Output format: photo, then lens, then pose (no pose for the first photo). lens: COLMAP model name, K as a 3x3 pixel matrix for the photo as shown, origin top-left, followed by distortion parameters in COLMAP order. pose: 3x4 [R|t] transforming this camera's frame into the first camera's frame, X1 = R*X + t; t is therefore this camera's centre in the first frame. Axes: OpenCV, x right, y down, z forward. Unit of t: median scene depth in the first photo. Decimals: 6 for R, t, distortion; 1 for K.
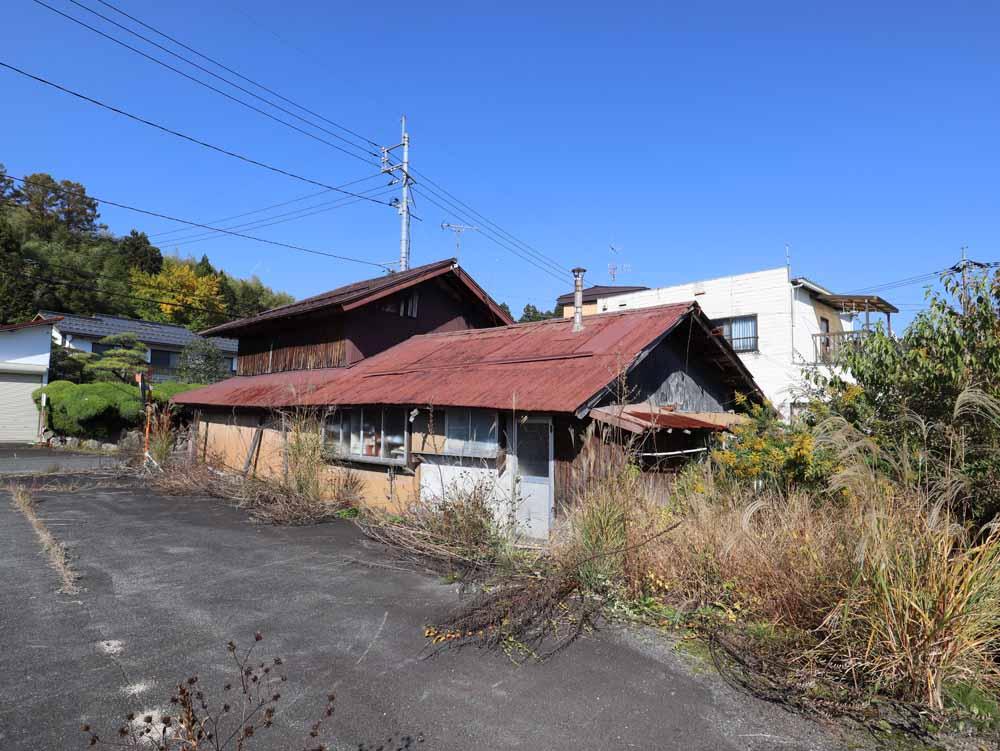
lens RADIAL K [[578.6, 0, 500.0], [0, 578.6, 375.5], [0, 0, 1]] dist [-0.000005, 0.002277]
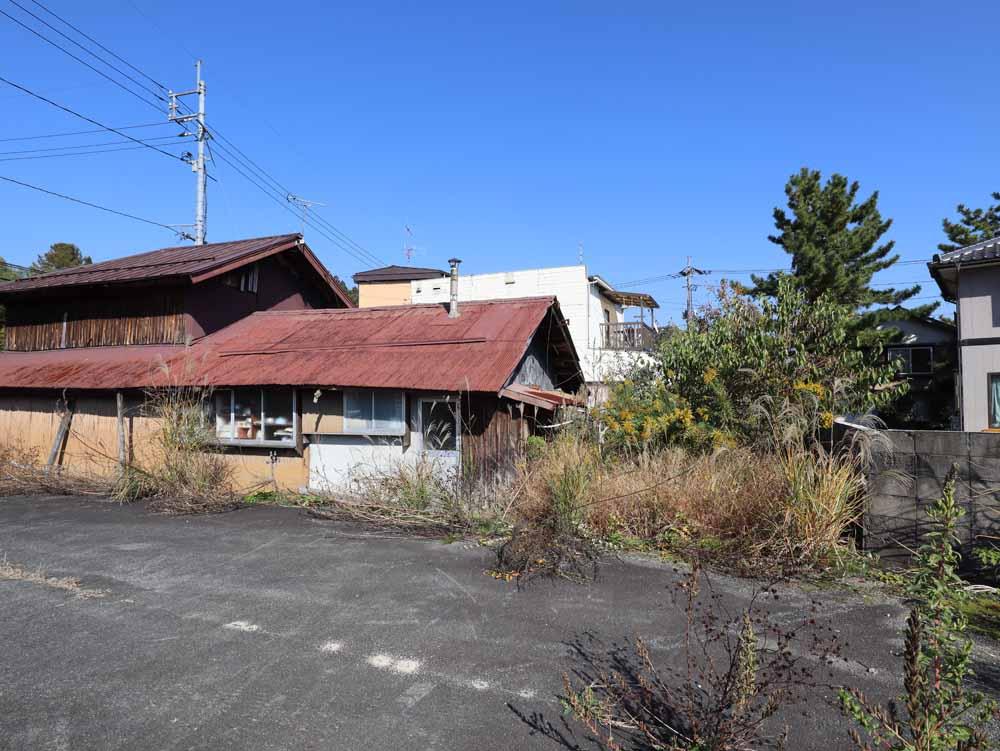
lens RADIAL K [[578.6, 0, 500.0], [0, 578.6, 375.5], [0, 0, 1]] dist [-0.000005, 0.002277]
pose [[0.927697, 0.002309, 0.373327, -0.185379], [-0.015970, 0.999311, 0.033503, -0.005002], [-0.372992, -0.037042, 0.927095, -0.041173]]
